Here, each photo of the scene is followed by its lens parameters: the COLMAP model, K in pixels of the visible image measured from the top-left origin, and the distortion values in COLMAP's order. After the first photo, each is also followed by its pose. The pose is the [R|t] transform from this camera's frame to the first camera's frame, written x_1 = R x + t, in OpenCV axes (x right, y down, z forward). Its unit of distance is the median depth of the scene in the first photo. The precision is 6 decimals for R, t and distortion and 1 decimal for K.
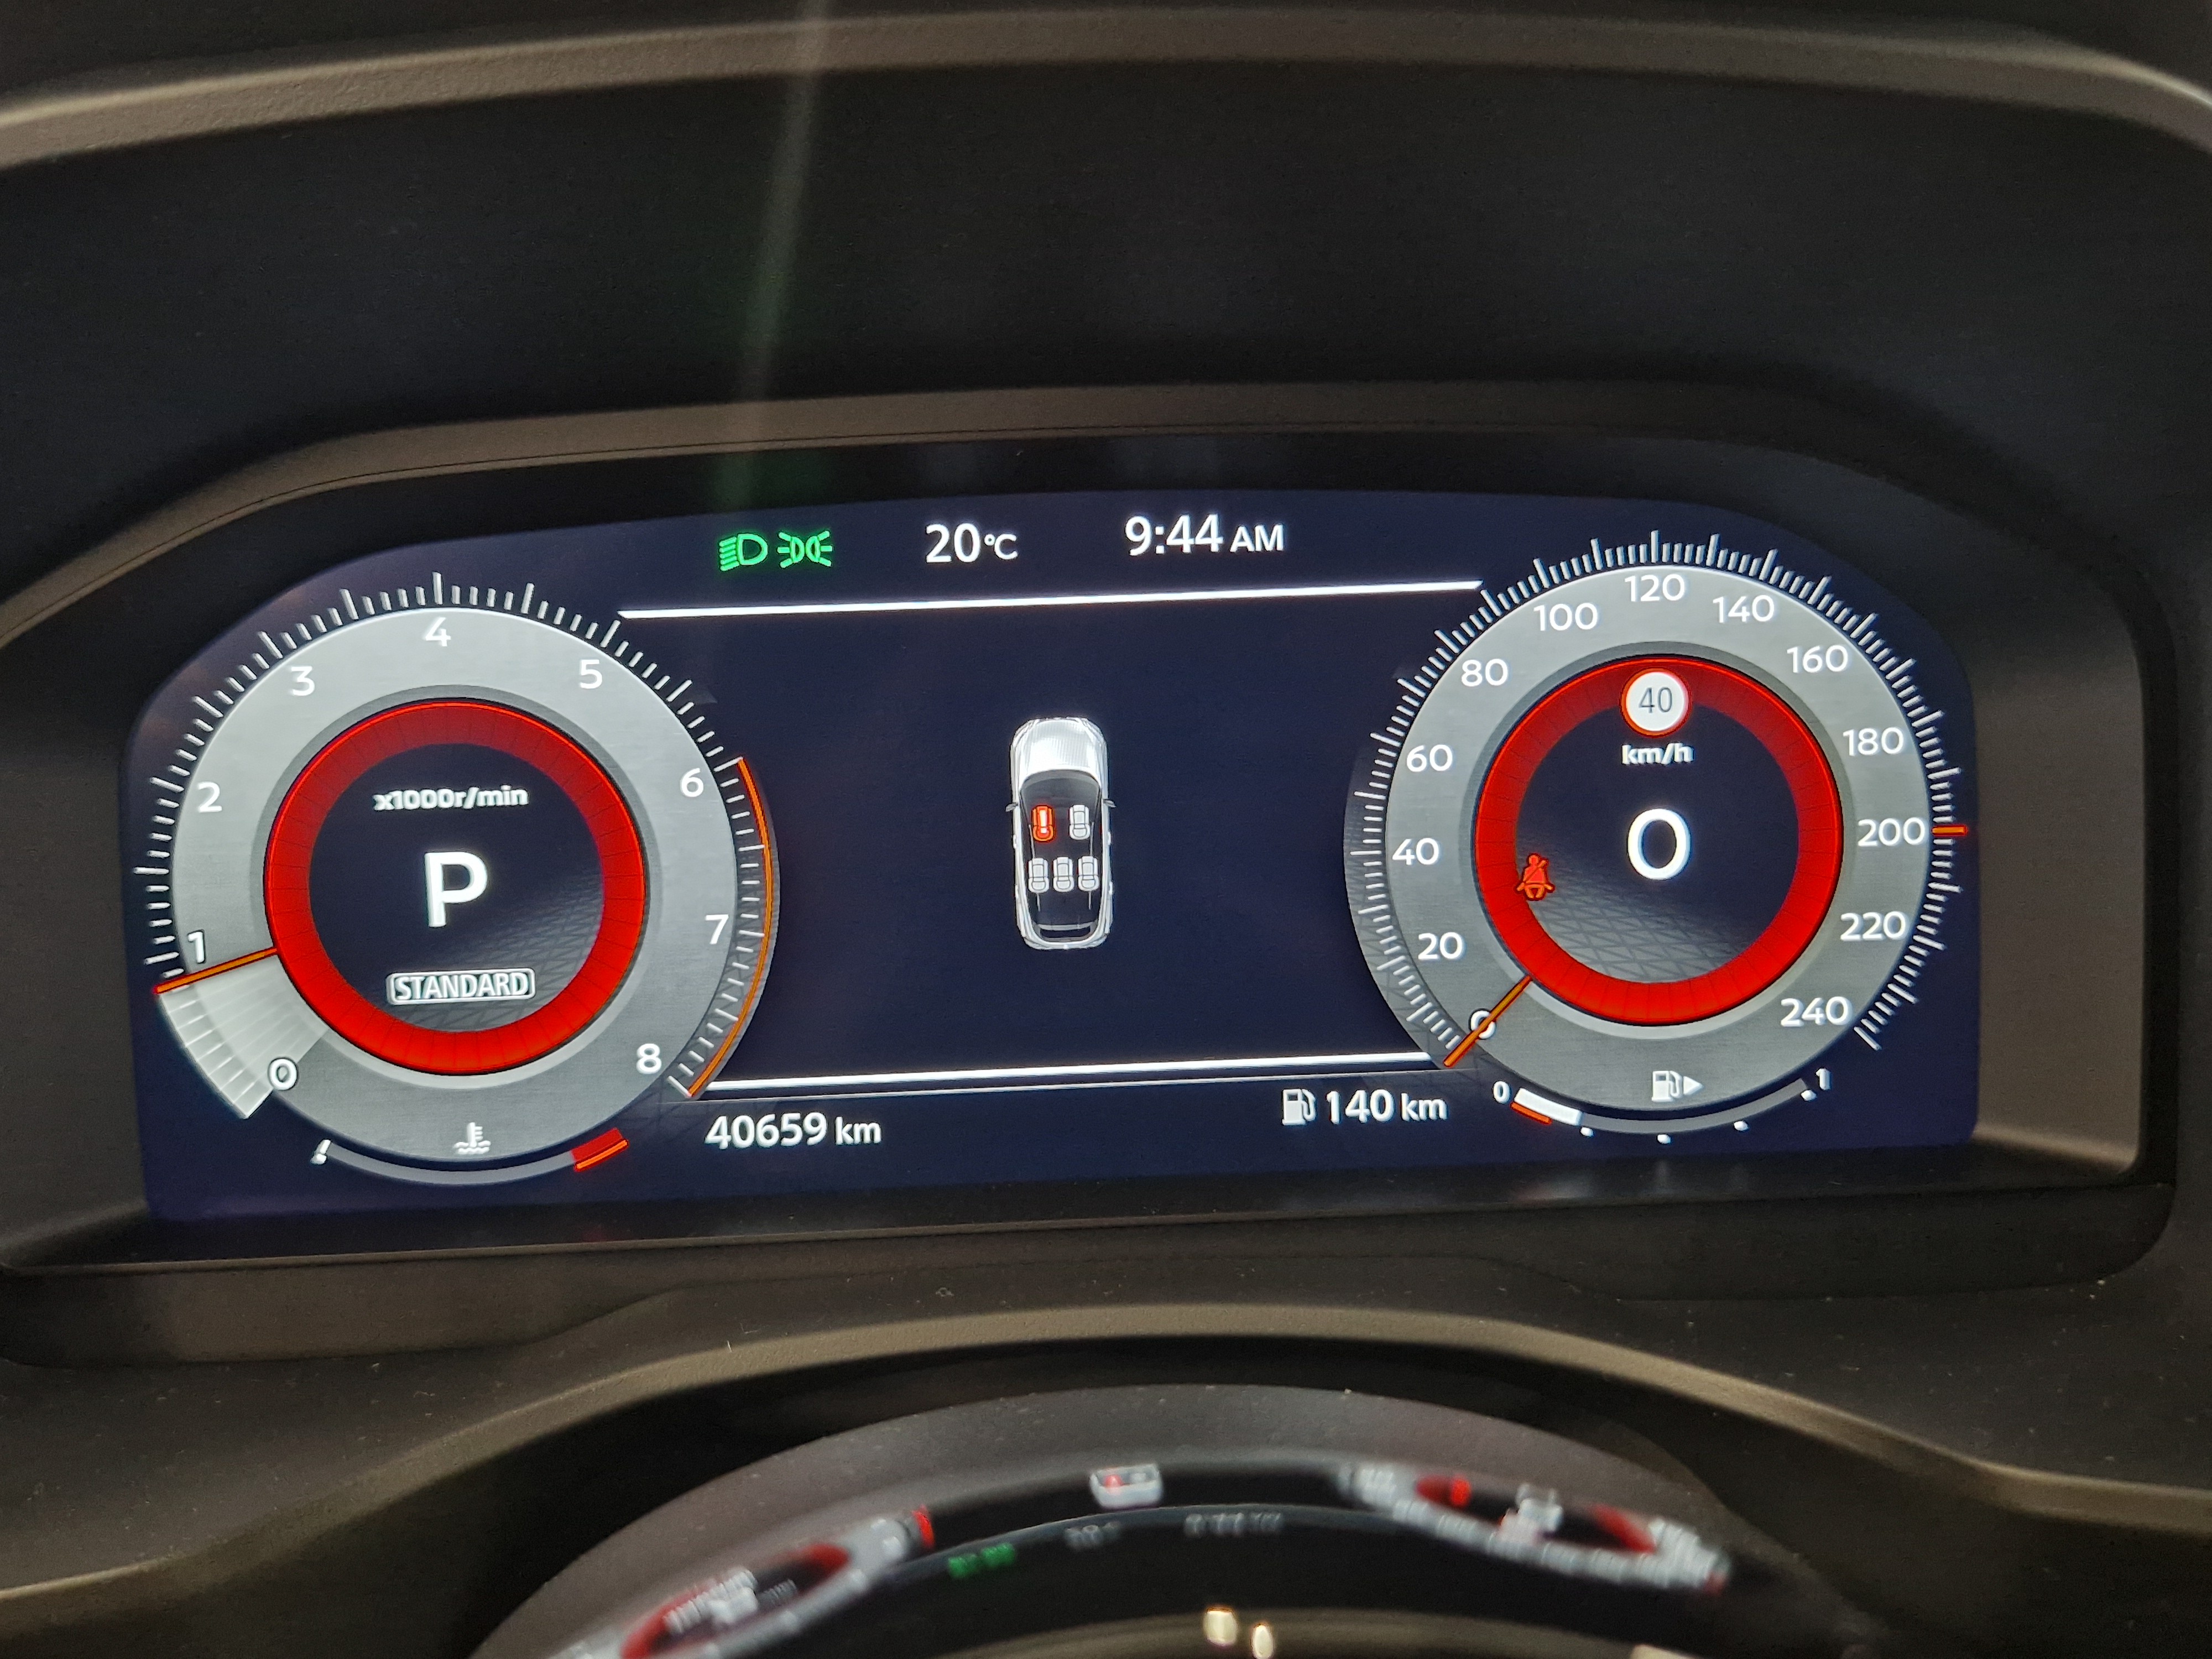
lens RADIAL K [[2077.4, 0, 1097.0], [0, 2077.4, 817.1], [0, 0, 1]] dist [0.049816, 0.000000]
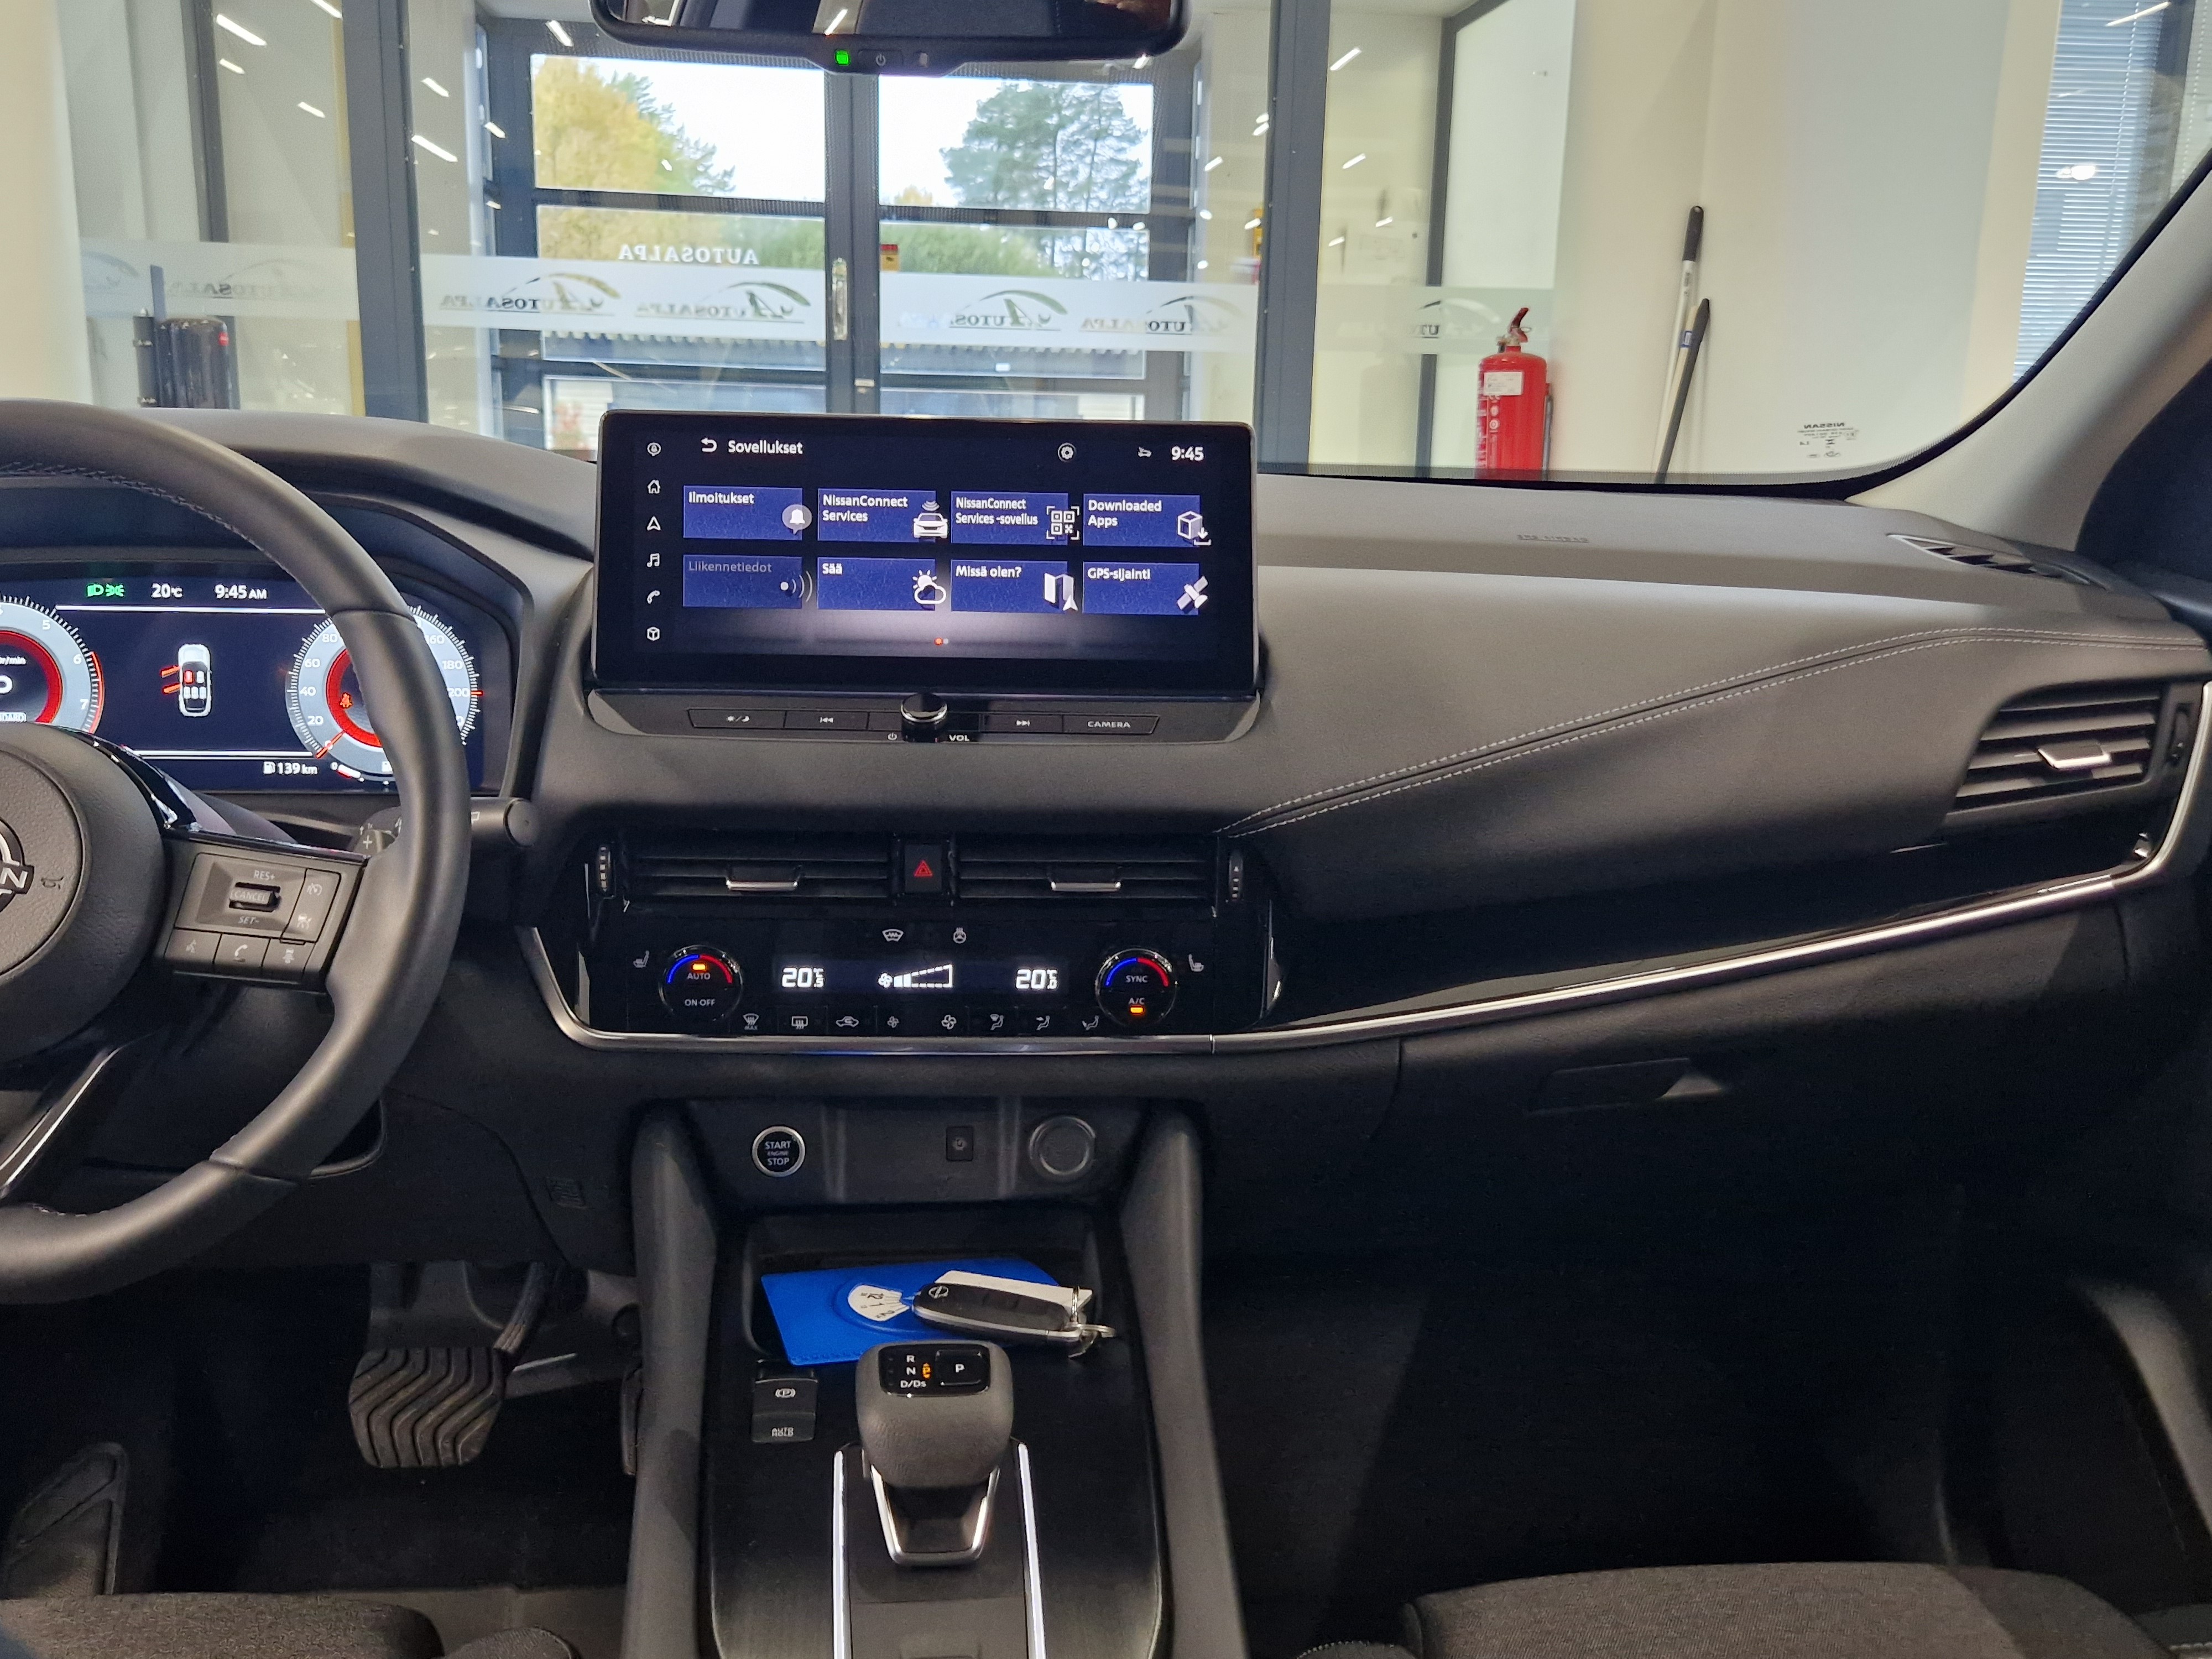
lens RADIAL K [[2077.4, 0, 1106.6], [0, 2077.4, 835.7], [0, 0, 1]] dist [0.049816, 0.000000]
pose [[0.997252, 0.039112, 0.062916, 1.221704], [-0.037651, 0.998997, -0.024248, 0.279398], [-0.063801, 0.021813, 0.997724, -2.398657]]
